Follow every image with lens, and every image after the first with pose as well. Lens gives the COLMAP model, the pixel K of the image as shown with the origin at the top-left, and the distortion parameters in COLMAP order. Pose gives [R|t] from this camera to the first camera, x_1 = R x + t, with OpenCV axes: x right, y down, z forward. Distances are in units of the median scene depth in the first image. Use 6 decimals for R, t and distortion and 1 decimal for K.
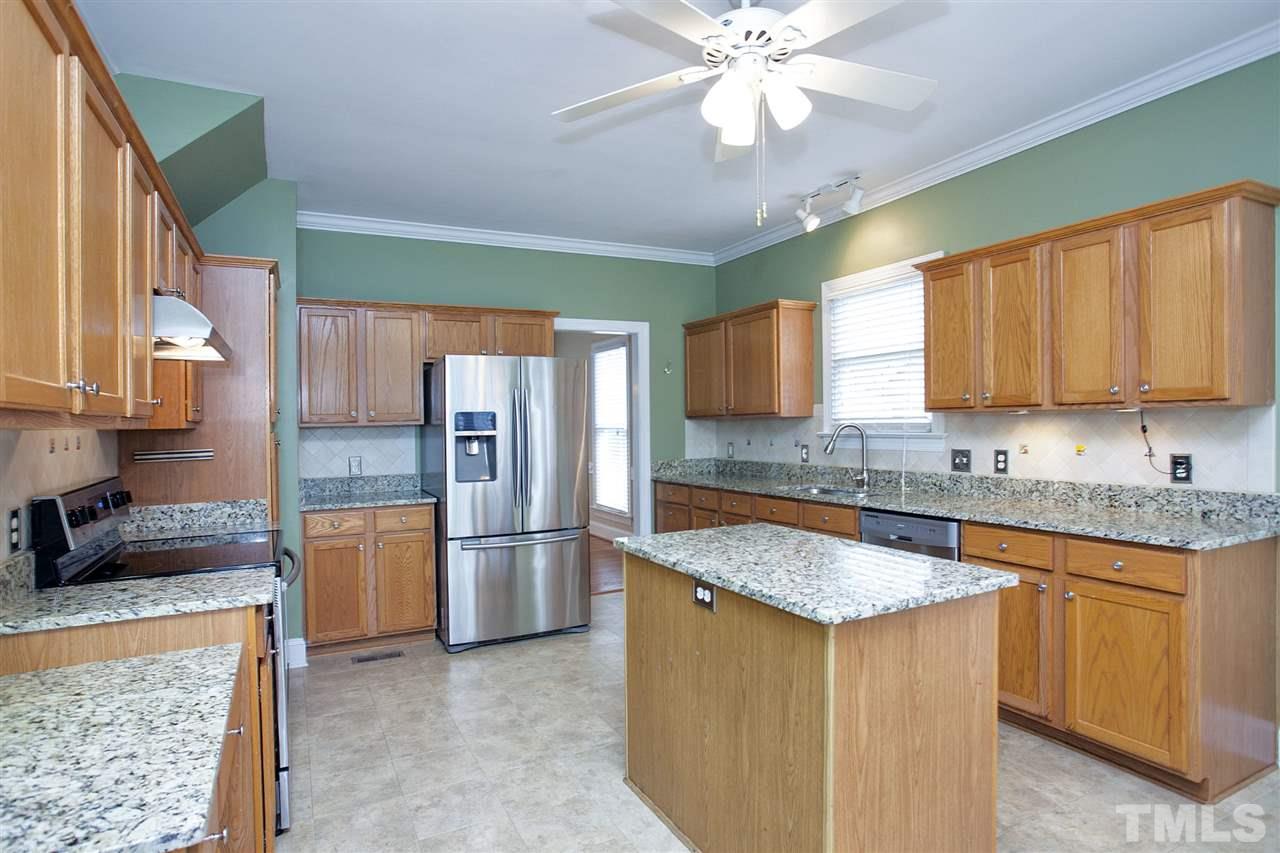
lens RADIAL K [[652.8, 0, 604.7], [0, 652.8, 422.5], [0, 0, 1]] dist [-0.051153, 0.017534]
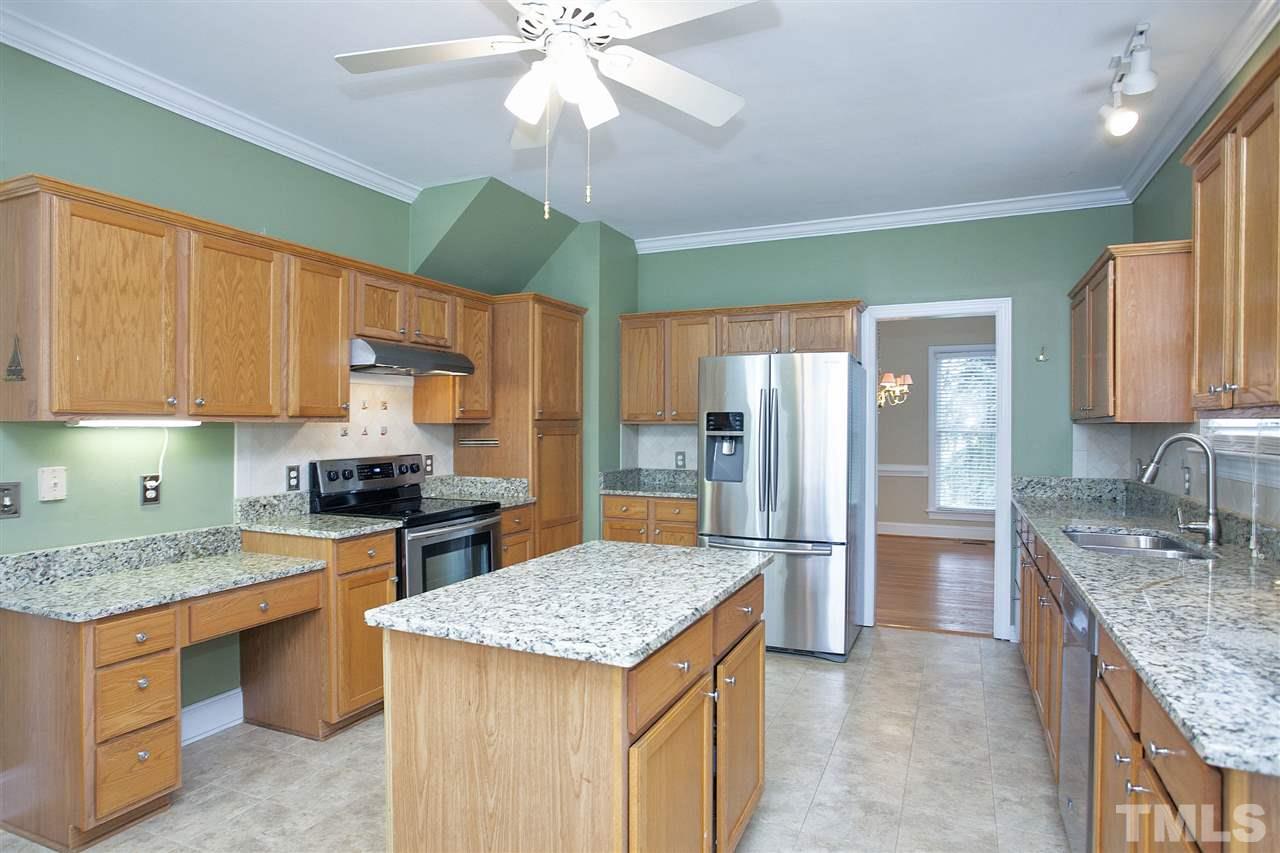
lens RADIAL K [[652.8, 0, 604.7], [0, 652.8, 422.5], [0, 0, 1]] dist [-0.051153, 0.017534]
pose [[0.670143, 0.017439, -0.742027, 0.456475], [-0.014614, 0.999840, 0.010300, -0.008494], [0.742088, 0.003942, 0.670291, 0.198840]]
